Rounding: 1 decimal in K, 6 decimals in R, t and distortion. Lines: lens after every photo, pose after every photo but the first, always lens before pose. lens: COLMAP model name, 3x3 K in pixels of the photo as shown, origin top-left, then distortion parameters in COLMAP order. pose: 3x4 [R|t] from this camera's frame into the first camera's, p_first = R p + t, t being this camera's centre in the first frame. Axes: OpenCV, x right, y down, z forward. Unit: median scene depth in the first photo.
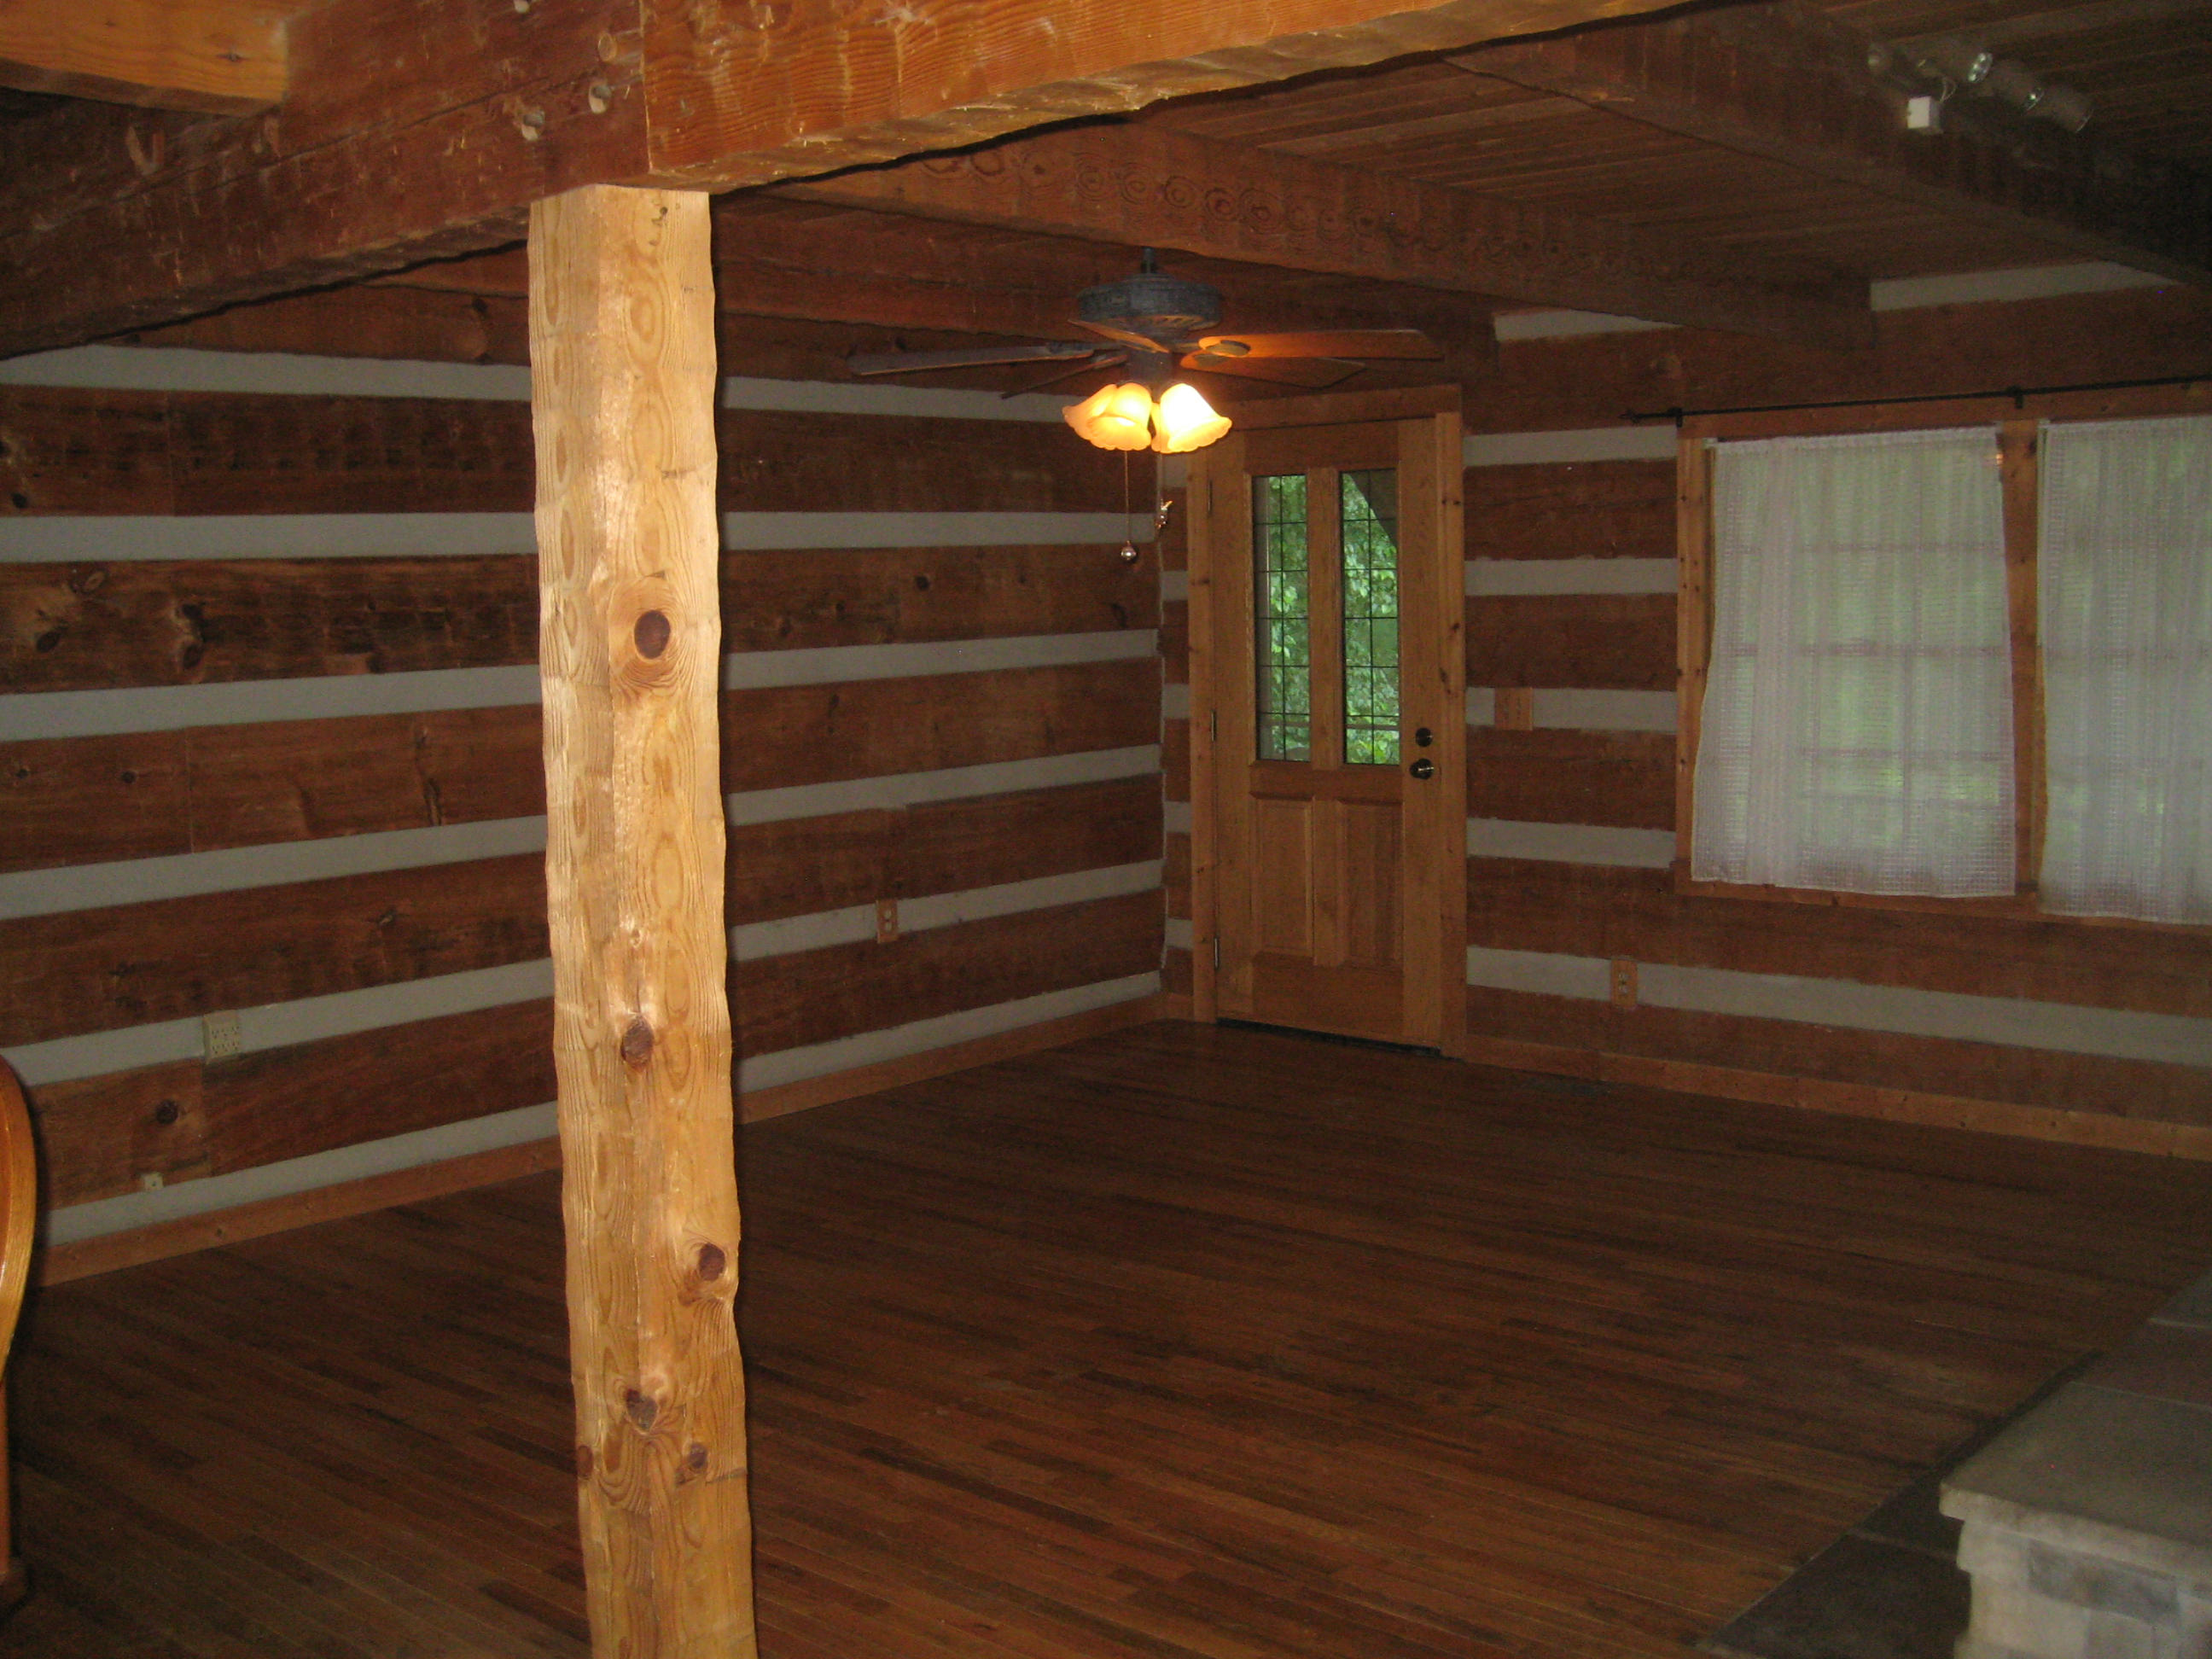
lens RADIAL K [[2318.0, 0, 1062.7], [0, 2318.0, 831.1], [0, 0, 1]] dist [-0.162443, 0.224984]
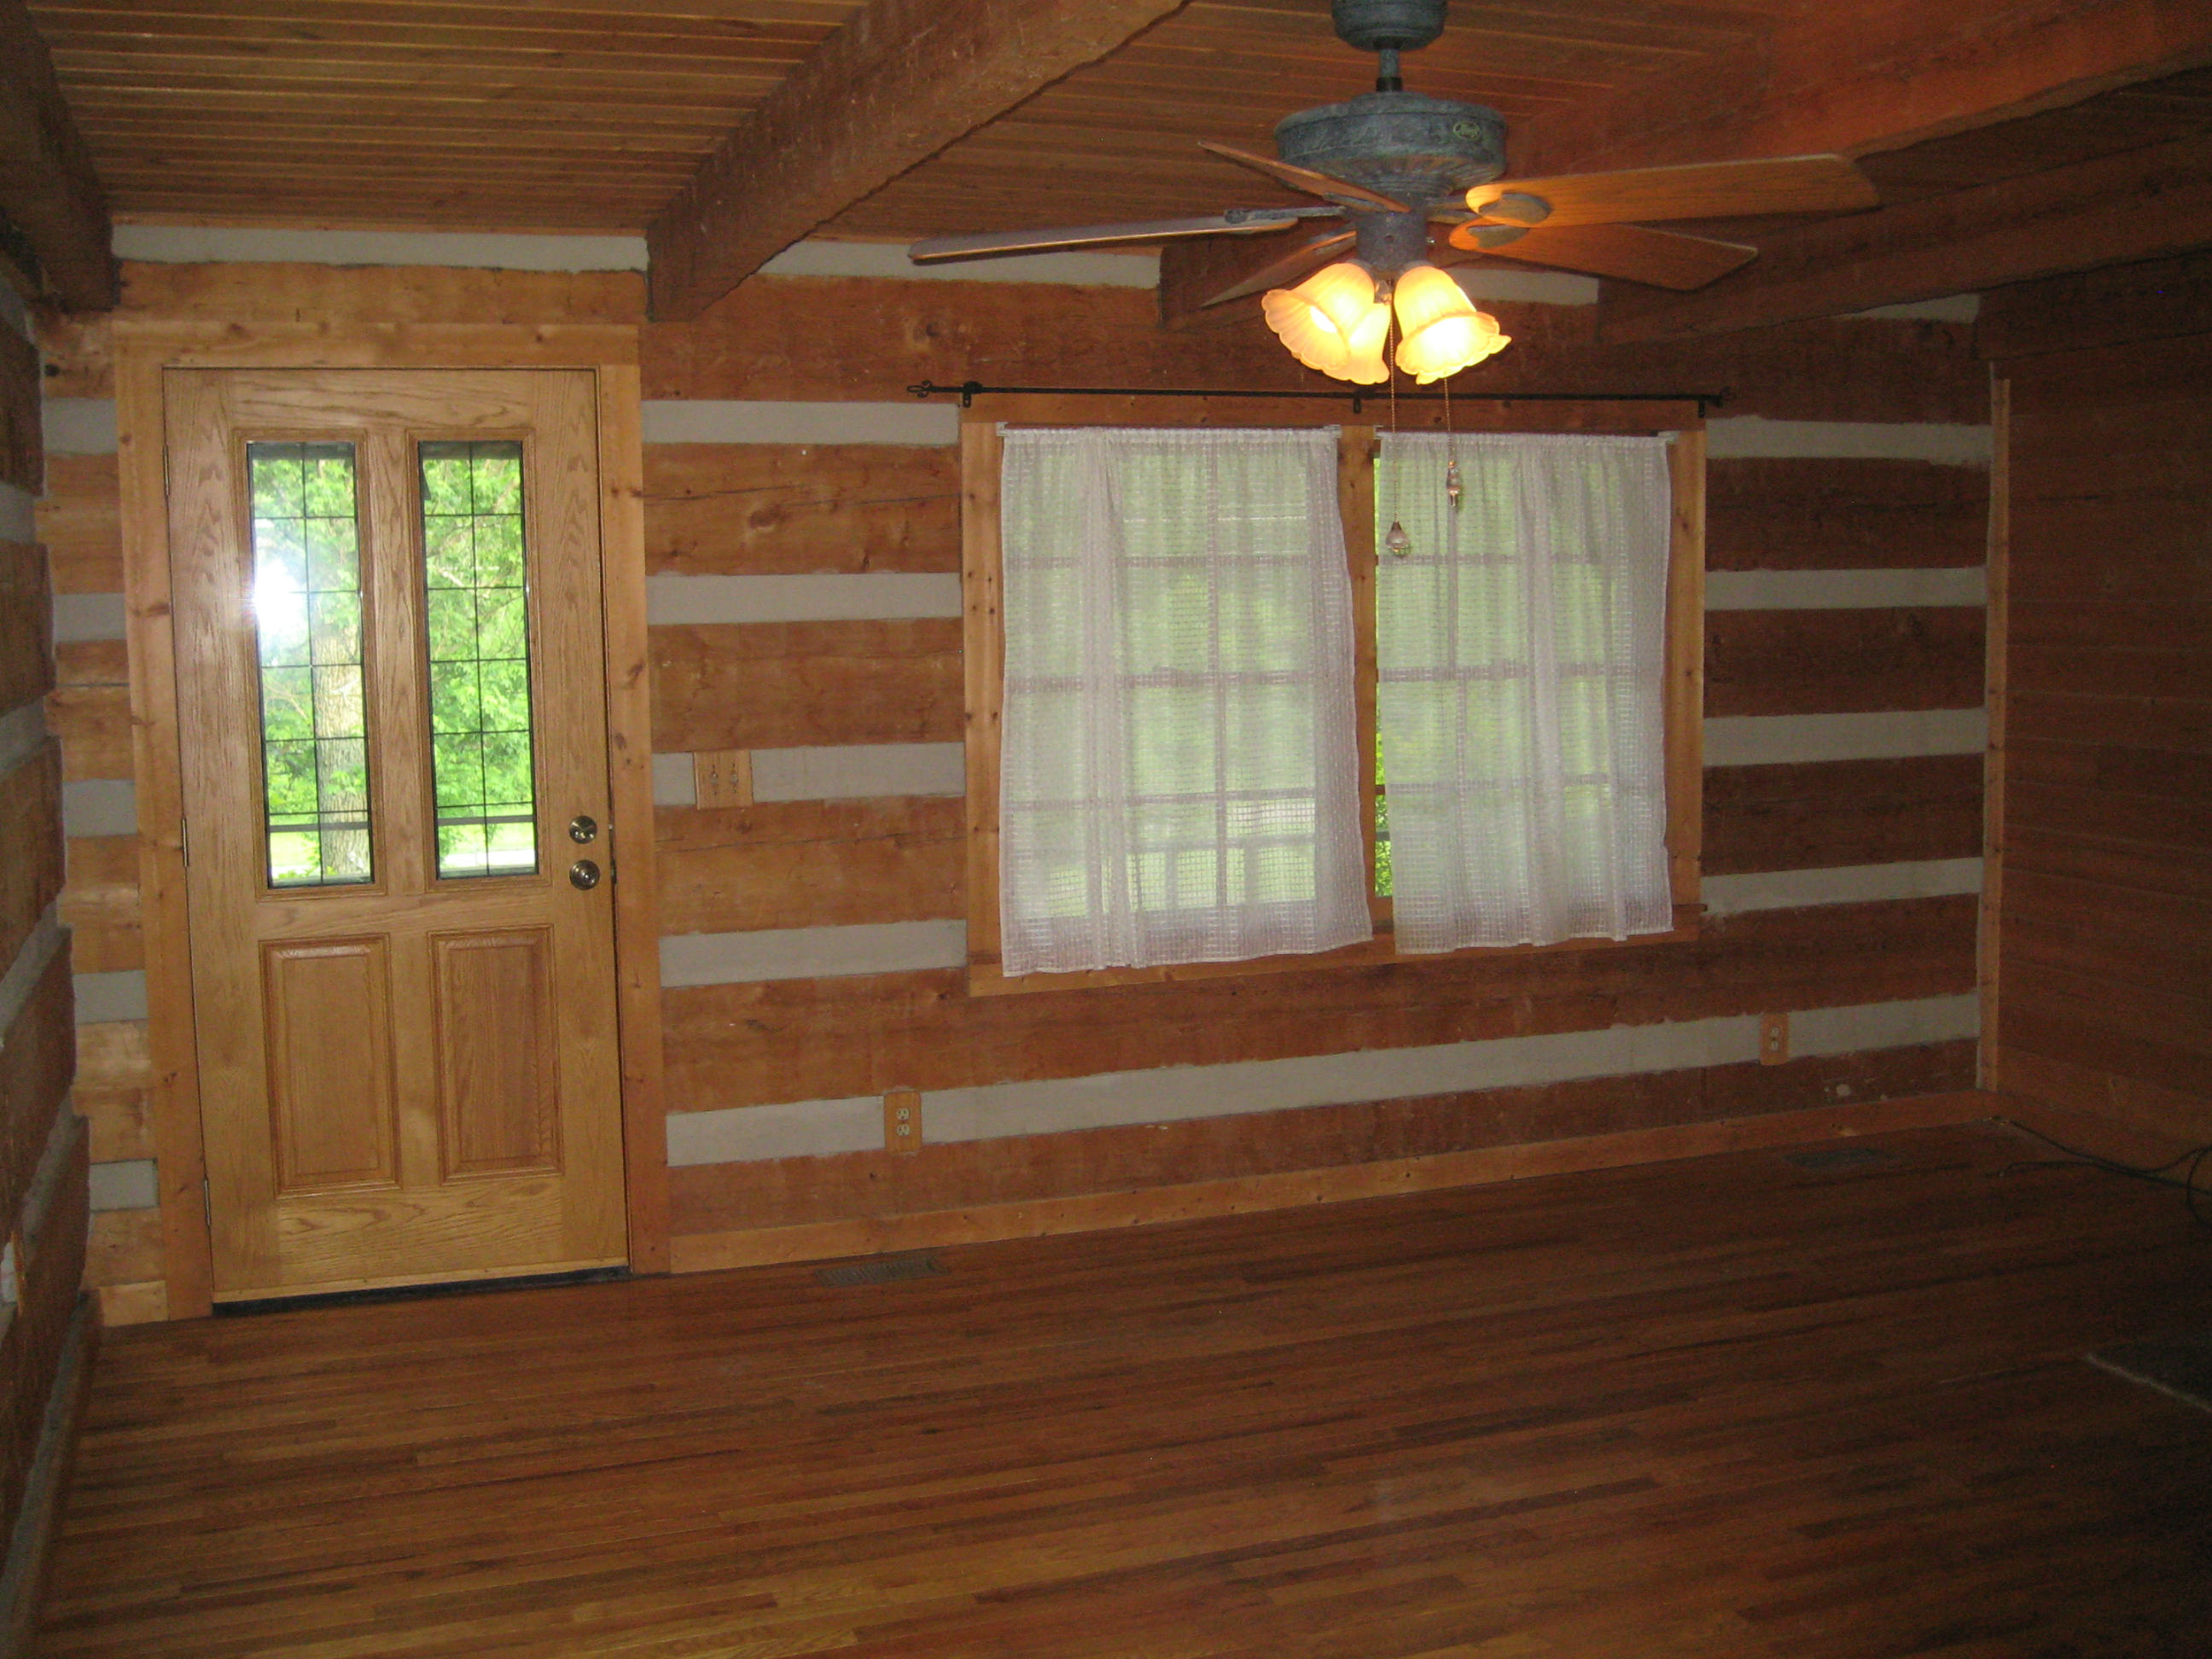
lens RADIAL K [[2318.0, 0, 1062.7], [0, 2318.0, 831.1], [0, 0, 1]] dist [-0.162443, 0.224984]
pose [[0.482693, -0.075466, 0.872532, -0.414347], [0.098780, 0.994614, 0.031379, -0.052038], [-0.870201, 0.071042, 0.487548, 0.584909]]
